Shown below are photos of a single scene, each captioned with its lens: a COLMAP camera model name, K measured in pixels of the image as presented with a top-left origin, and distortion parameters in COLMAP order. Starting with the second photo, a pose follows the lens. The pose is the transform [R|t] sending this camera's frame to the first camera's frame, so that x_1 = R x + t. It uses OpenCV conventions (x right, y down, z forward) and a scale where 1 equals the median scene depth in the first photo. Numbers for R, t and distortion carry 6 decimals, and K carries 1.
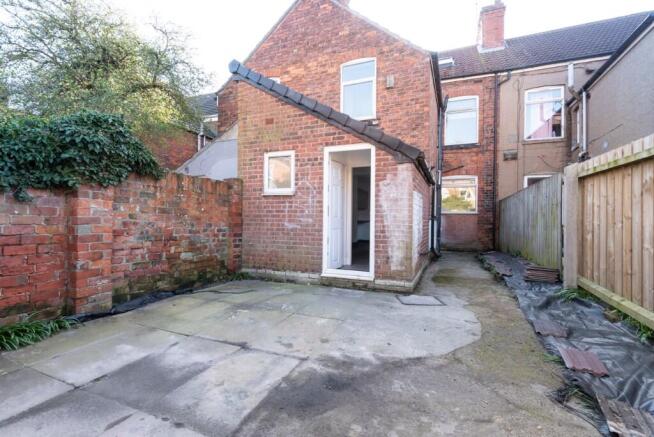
lens RADIAL K [[291.2, 0, 323.6], [0, 291.2, 219.3], [0, 0, 1]] dist [0.003836, -0.000547]
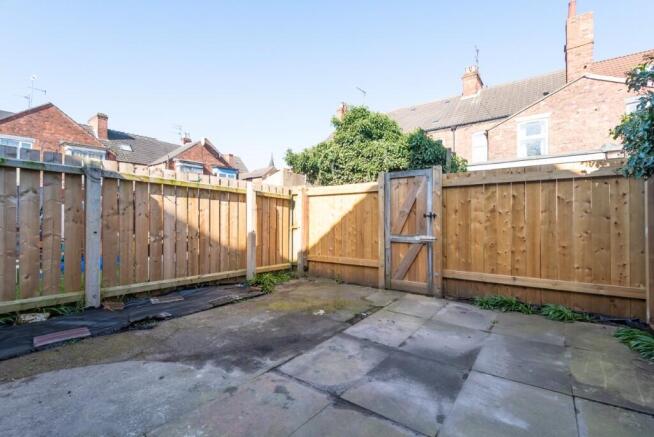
lens RADIAL K [[291.2, 0, 323.6], [0, 291.2, 219.3], [0, 0, 1]] dist [0.003836, -0.000547]
pose [[-0.969390, -0.011975, 0.245236, -0.465495], [-0.012293, 0.999924, 0.000234, -0.019291], [-0.245220, -0.002788, -0.969463, 1.929474]]
